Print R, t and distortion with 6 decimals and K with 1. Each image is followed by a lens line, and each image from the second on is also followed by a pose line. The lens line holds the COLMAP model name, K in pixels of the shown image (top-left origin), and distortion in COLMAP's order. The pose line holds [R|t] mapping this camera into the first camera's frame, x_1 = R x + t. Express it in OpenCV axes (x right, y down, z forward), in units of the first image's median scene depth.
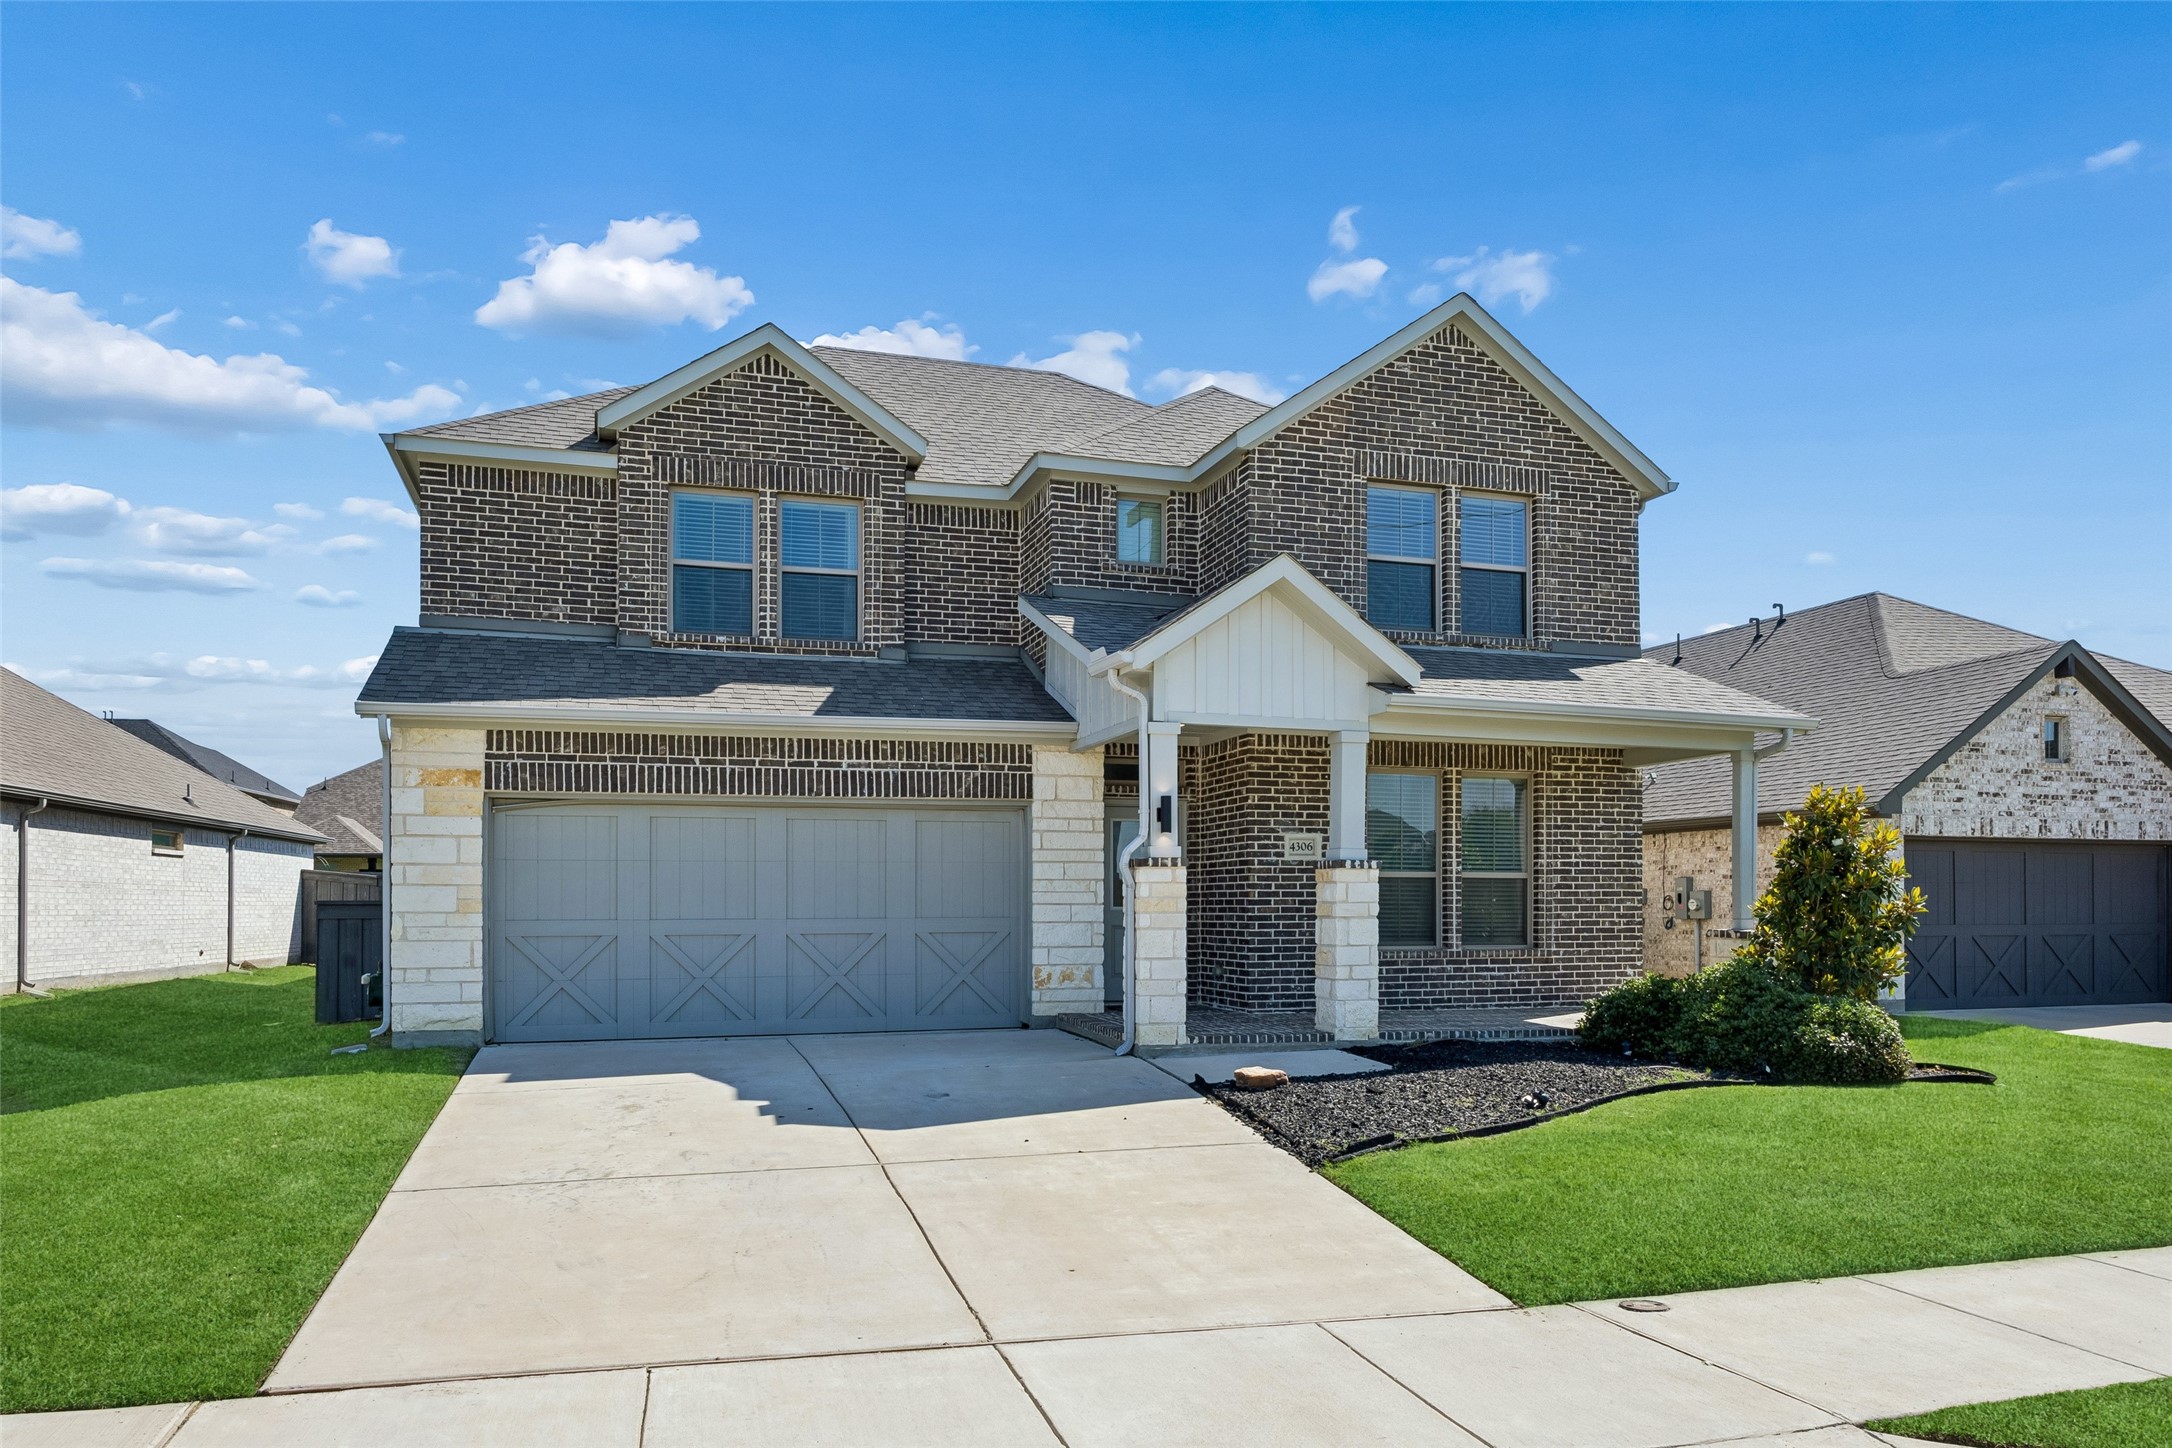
lens RADIAL K [[1413.4, 0, 1086.0], [0, 1413.4, 724.0], [0, 0, 1]] dist [-0.003058, 0.000798]
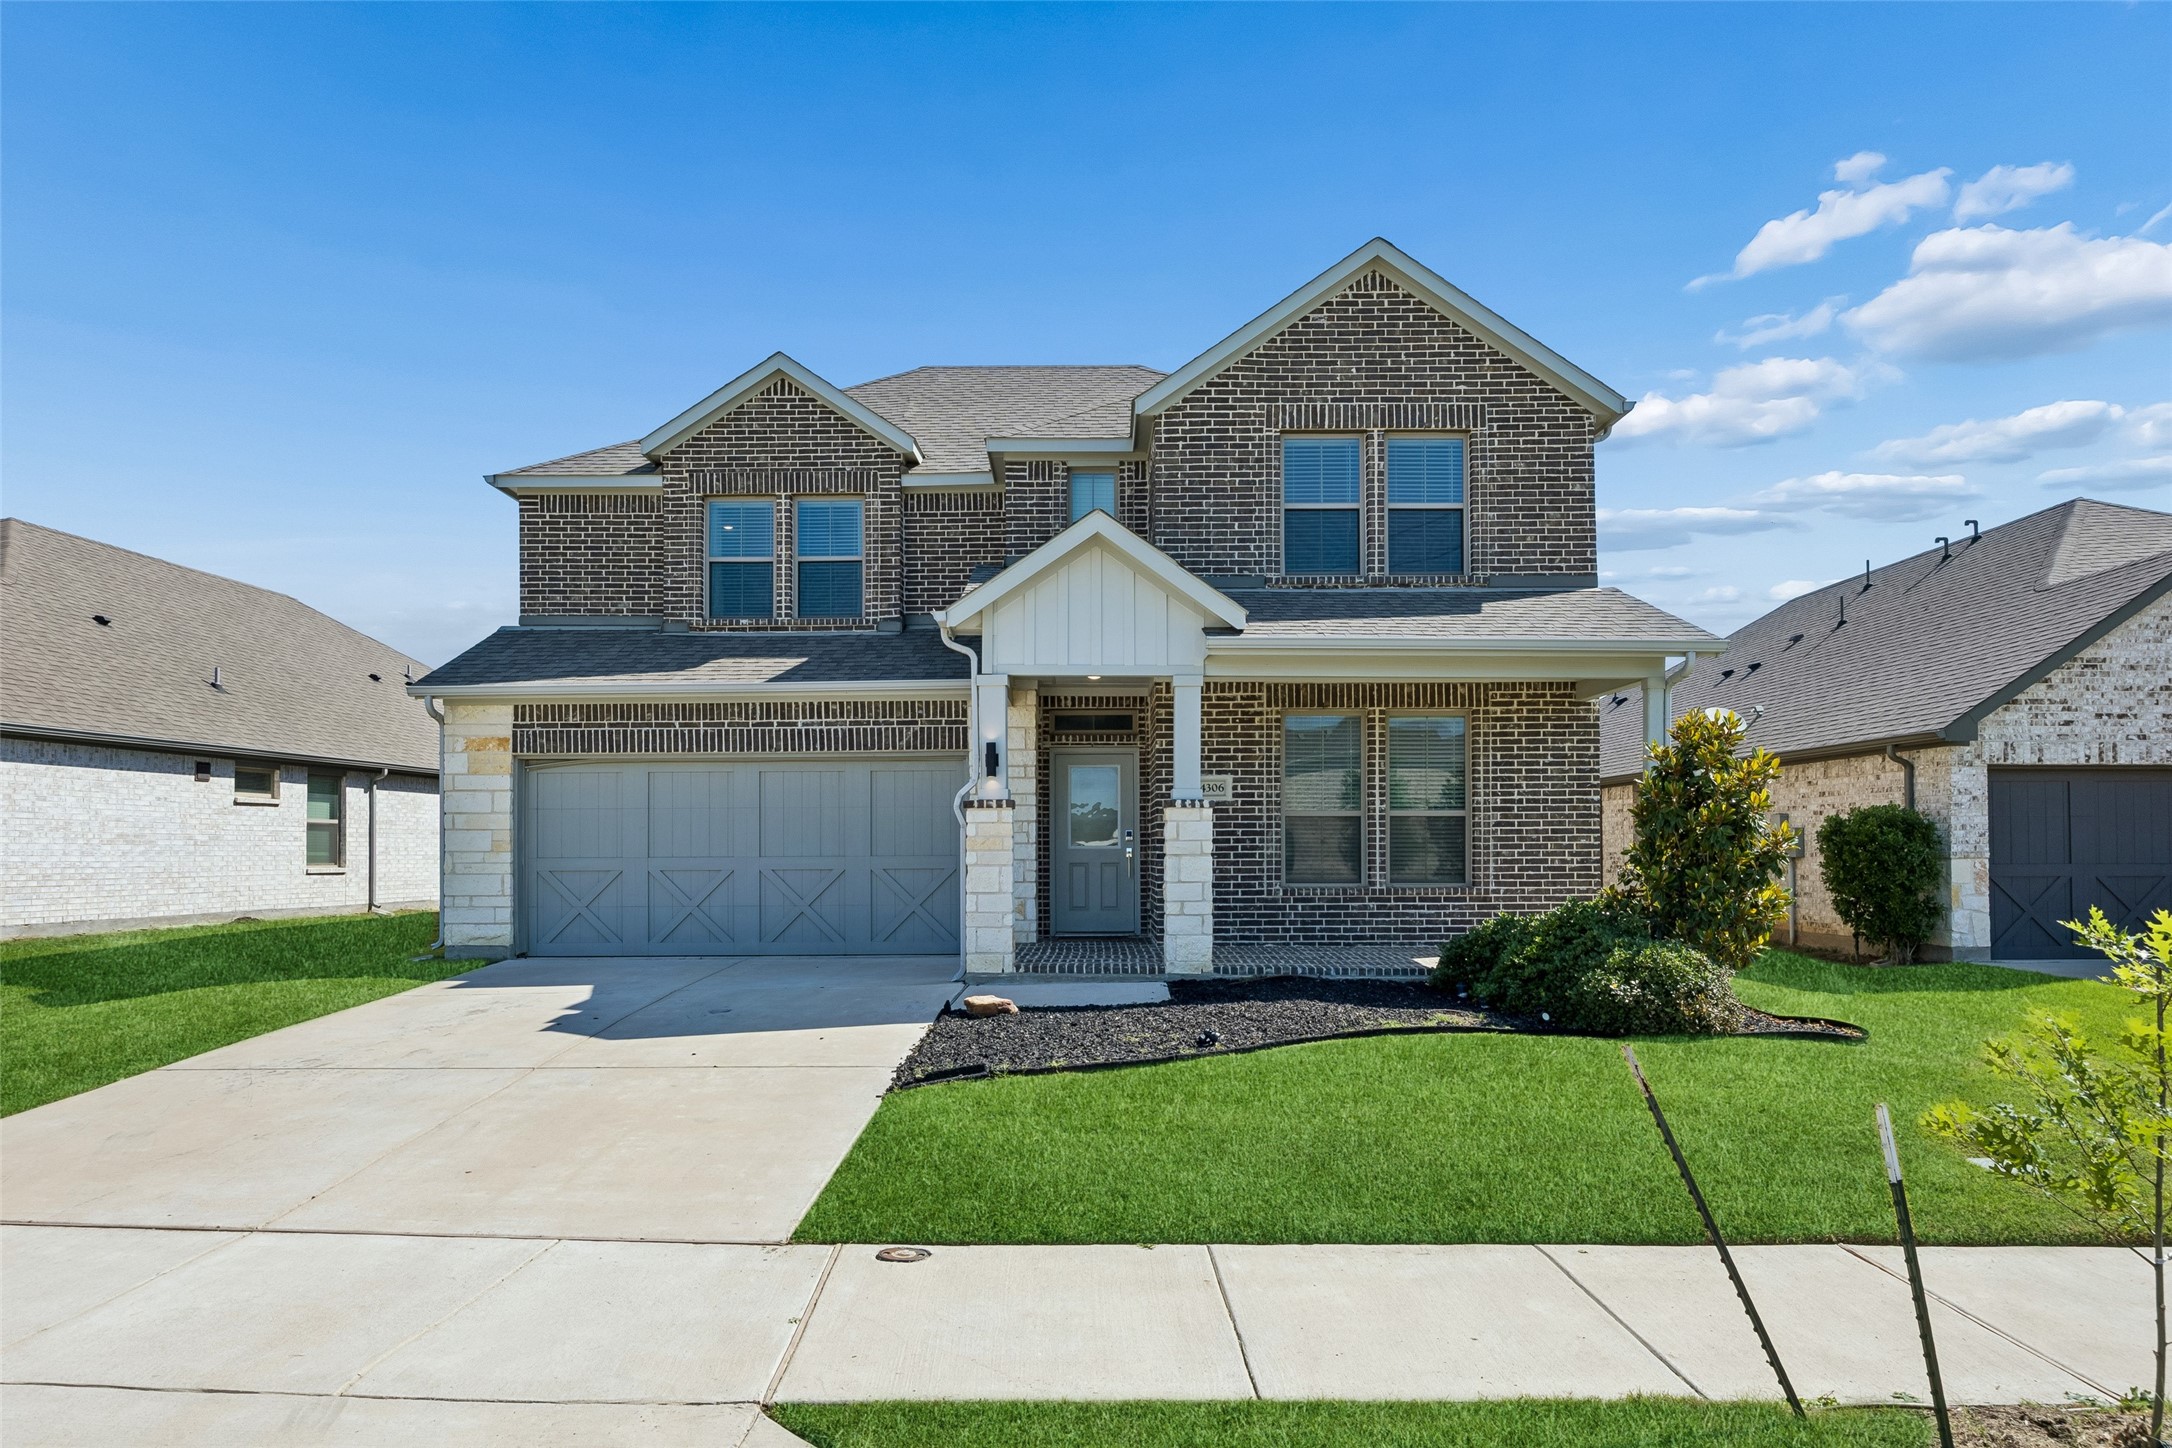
lens RADIAL K [[1227.8, 0, 1086.0], [0, 1227.8, 690.8], [0, 0, 1]] dist [-0.000818, -0.001055]
pose [[0.953649, -0.040575, -0.298174, 0.328351], [0.040825, 0.999152, -0.005392, 0.015519], [0.298140, -0.007031, 0.954496, 0.100647]]
